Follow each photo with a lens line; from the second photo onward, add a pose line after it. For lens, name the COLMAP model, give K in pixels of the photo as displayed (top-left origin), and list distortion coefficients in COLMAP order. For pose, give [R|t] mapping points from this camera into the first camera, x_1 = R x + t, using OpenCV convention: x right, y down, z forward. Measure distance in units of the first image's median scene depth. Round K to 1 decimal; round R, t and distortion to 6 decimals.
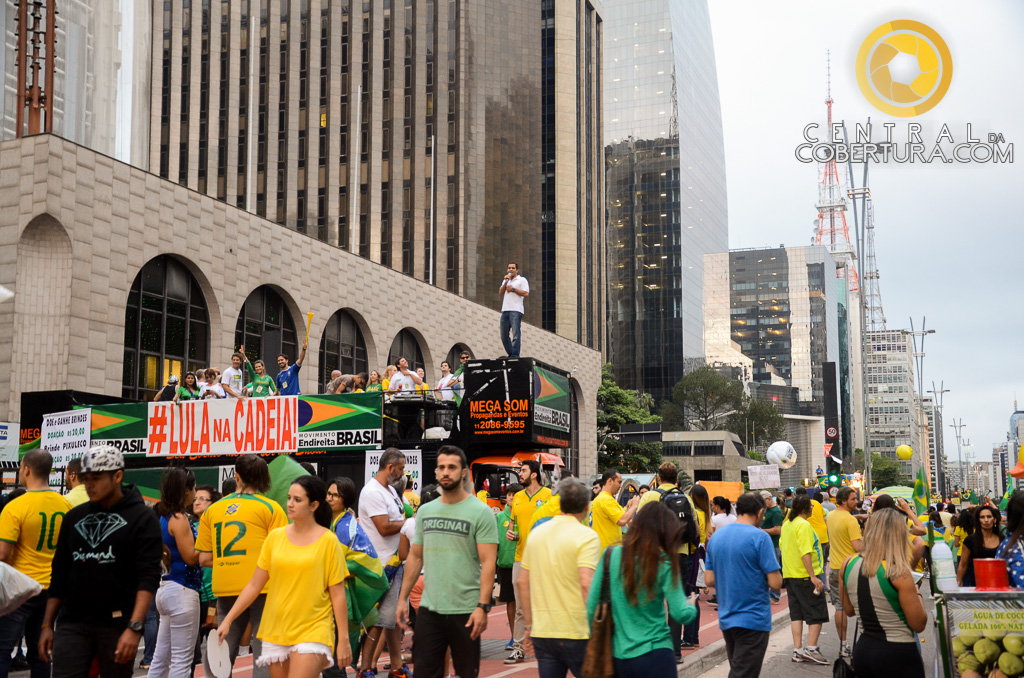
lens RADIAL K [[1279.1, 0, 512.9], [0, 1279.1, 340.6], [0, 0, 1]] dist [0.019023, 0.000000]
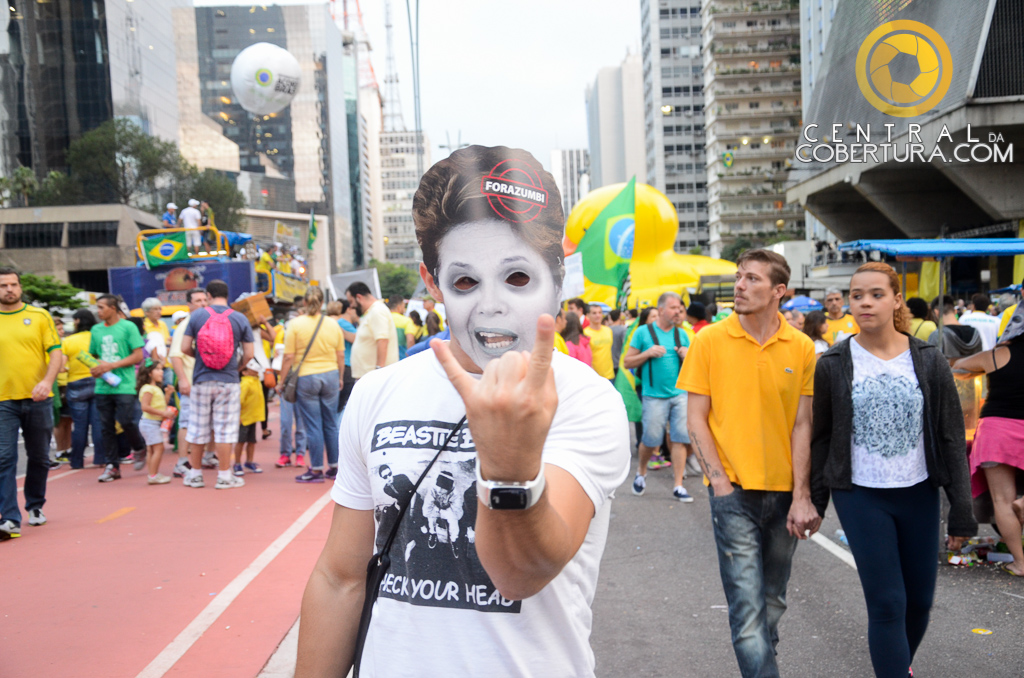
lens RADIAL K [[1279.1, 0, 512.3], [0, 1279.1, 339.7], [0, 0, 1]] dist [0.019023, 0.000000]
pose [[0.935024, -0.040818, 0.352227, 0.052679], [-0.008827, 0.990365, 0.138201, 0.020608], [-0.354474, -0.132330, 0.925655, 0.156592]]
